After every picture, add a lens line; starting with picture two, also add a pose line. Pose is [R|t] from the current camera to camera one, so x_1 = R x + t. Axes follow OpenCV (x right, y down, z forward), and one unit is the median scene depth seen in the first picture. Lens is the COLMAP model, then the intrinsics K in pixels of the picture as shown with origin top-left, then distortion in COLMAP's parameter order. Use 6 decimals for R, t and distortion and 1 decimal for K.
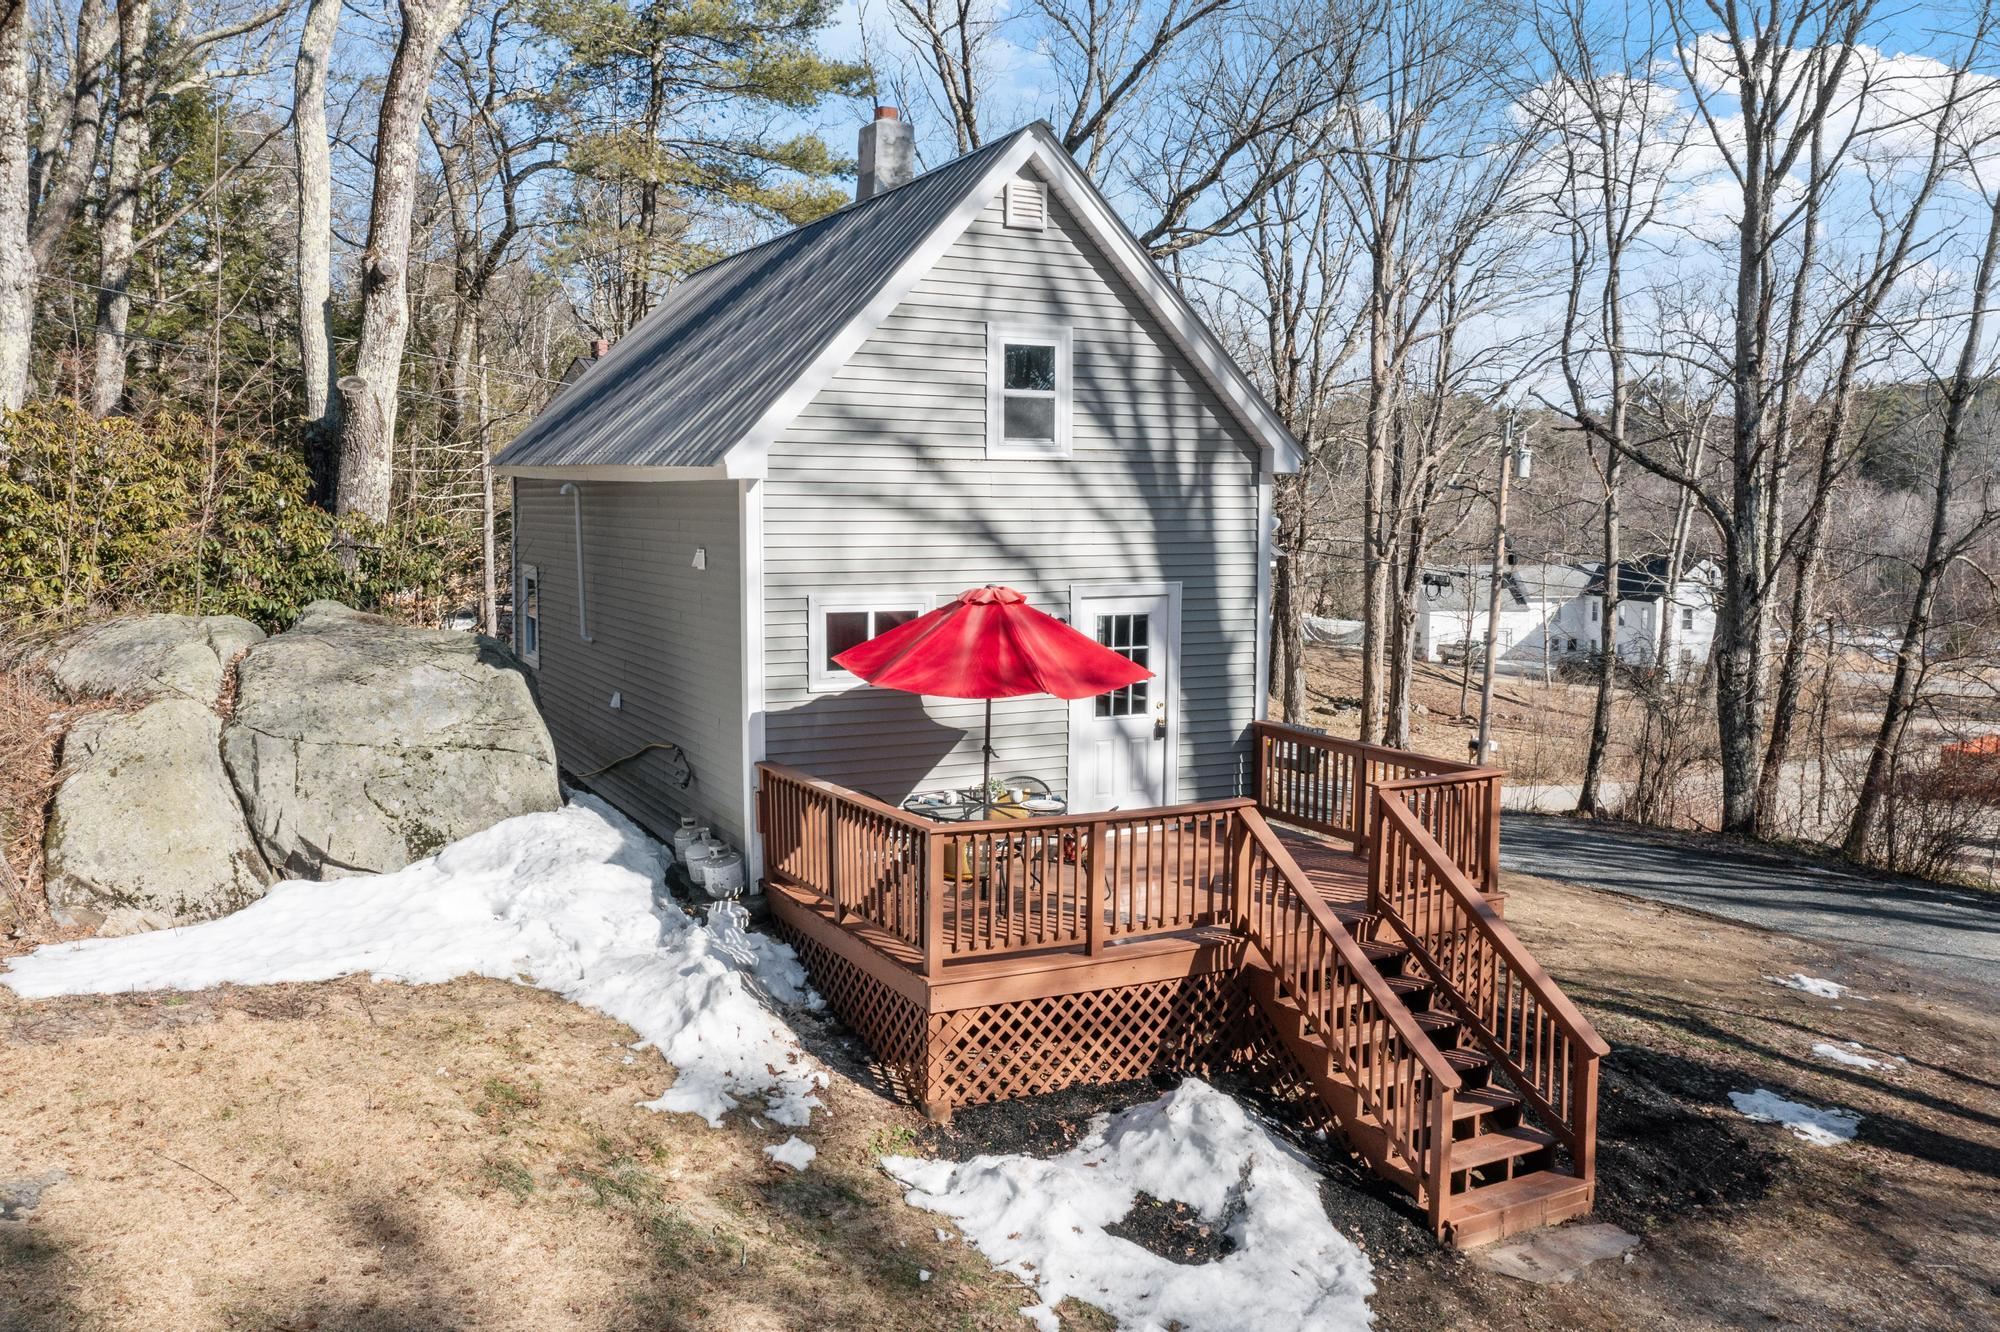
lens RADIAL K [[1595.7, 0, 1005.5], [0, 1595.7, 660.2], [0, 0, 1]] dist [-0.006314, 0.004877]
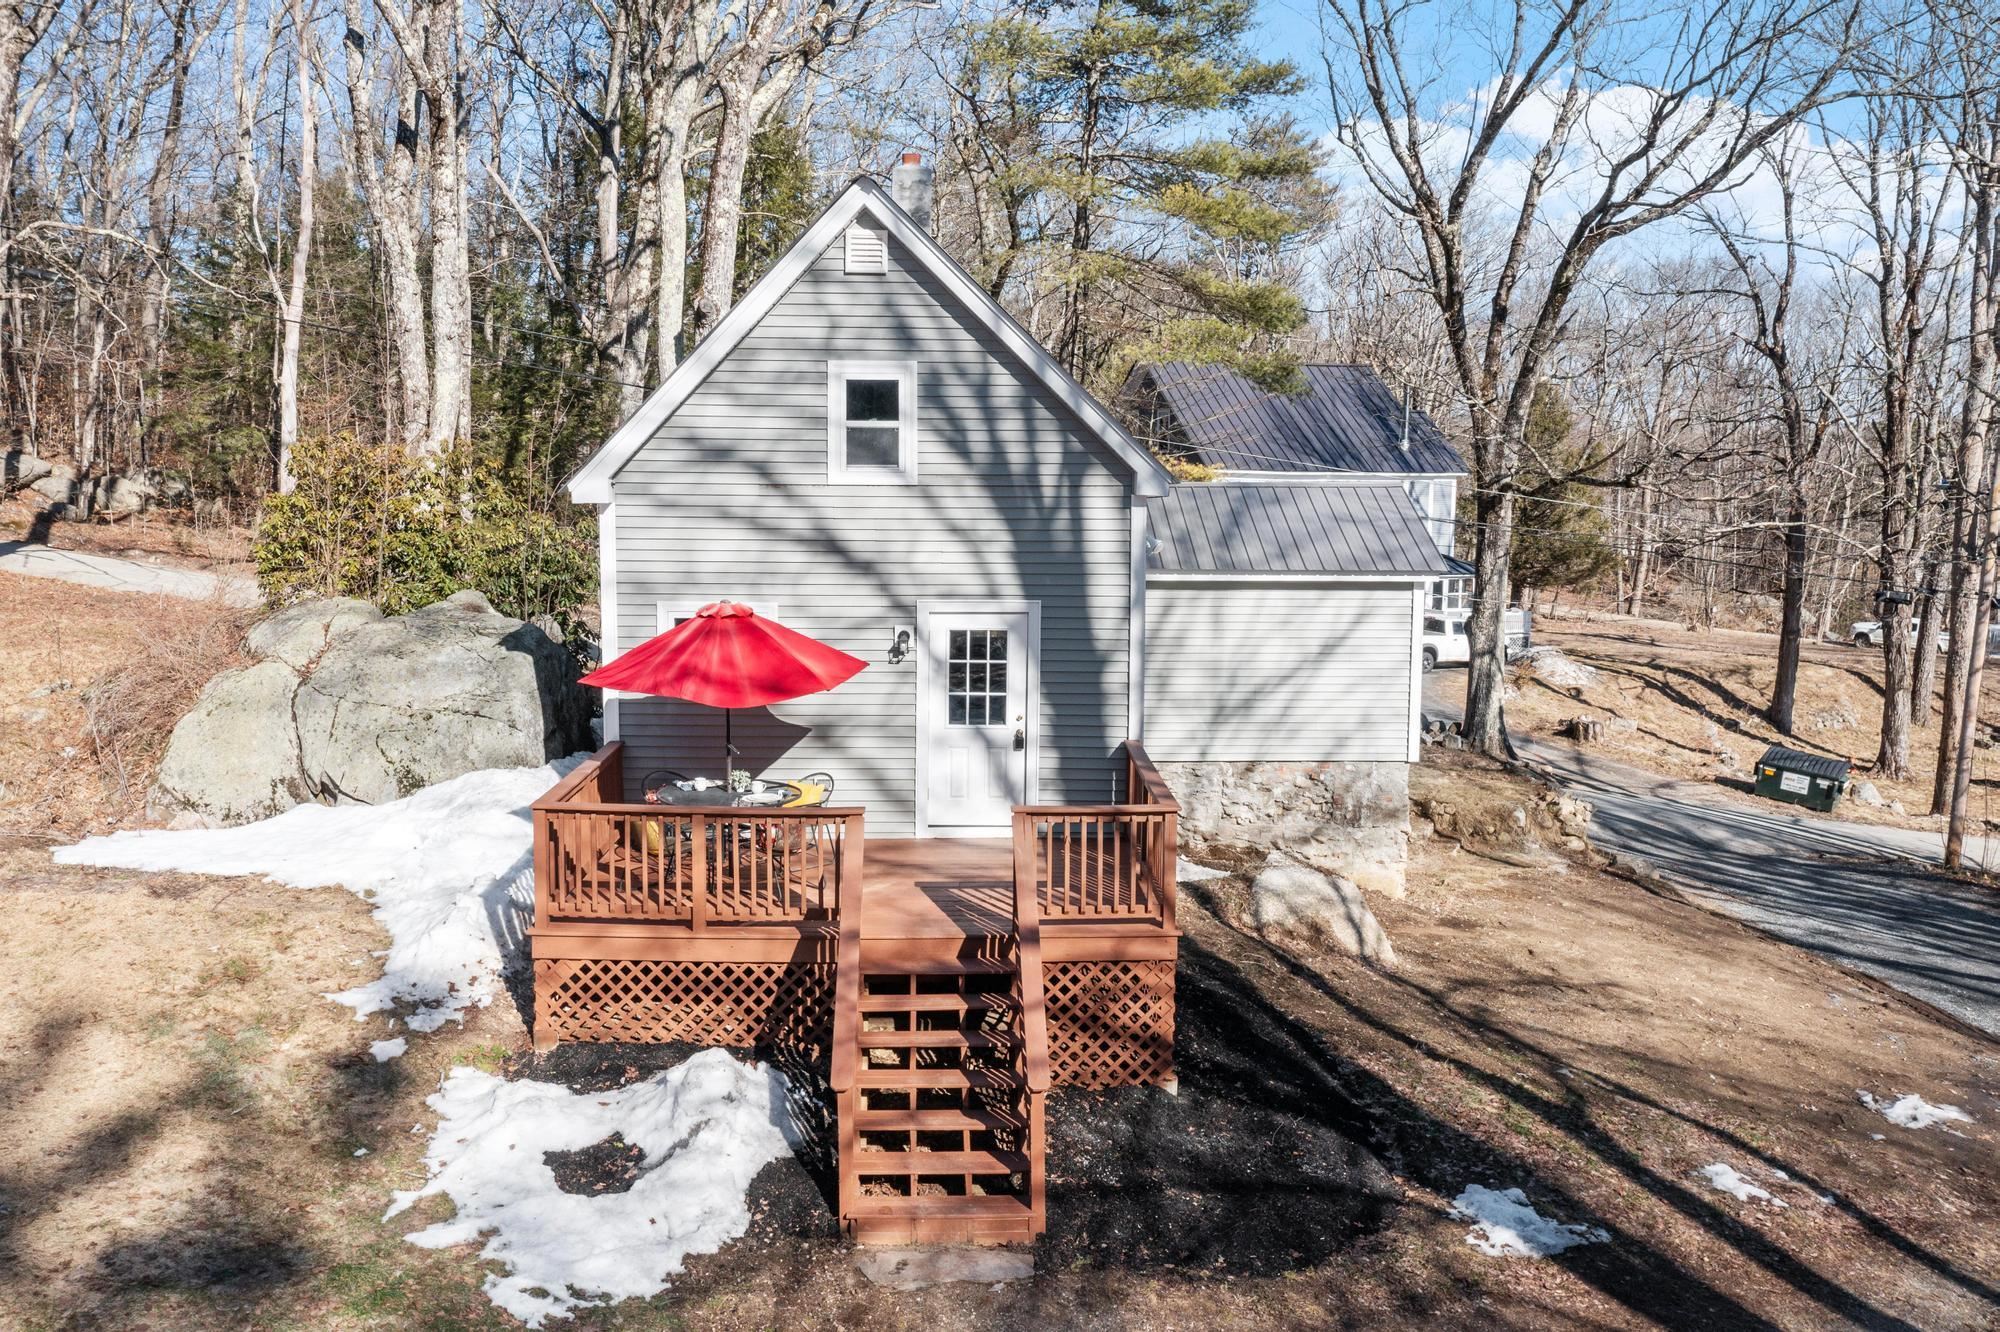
lens RADIAL K [[1595.7, 0, 999.6], [0, 1595.7, 669.8], [0, 0, 1]] dist [-0.006314, 0.004877]
pose [[0.890973, 0.054432, -0.450781, 0.613182], [-0.046508, 0.998507, 0.028647, -0.035249], [0.451667, -0.004559, 0.892175, 0.068918]]
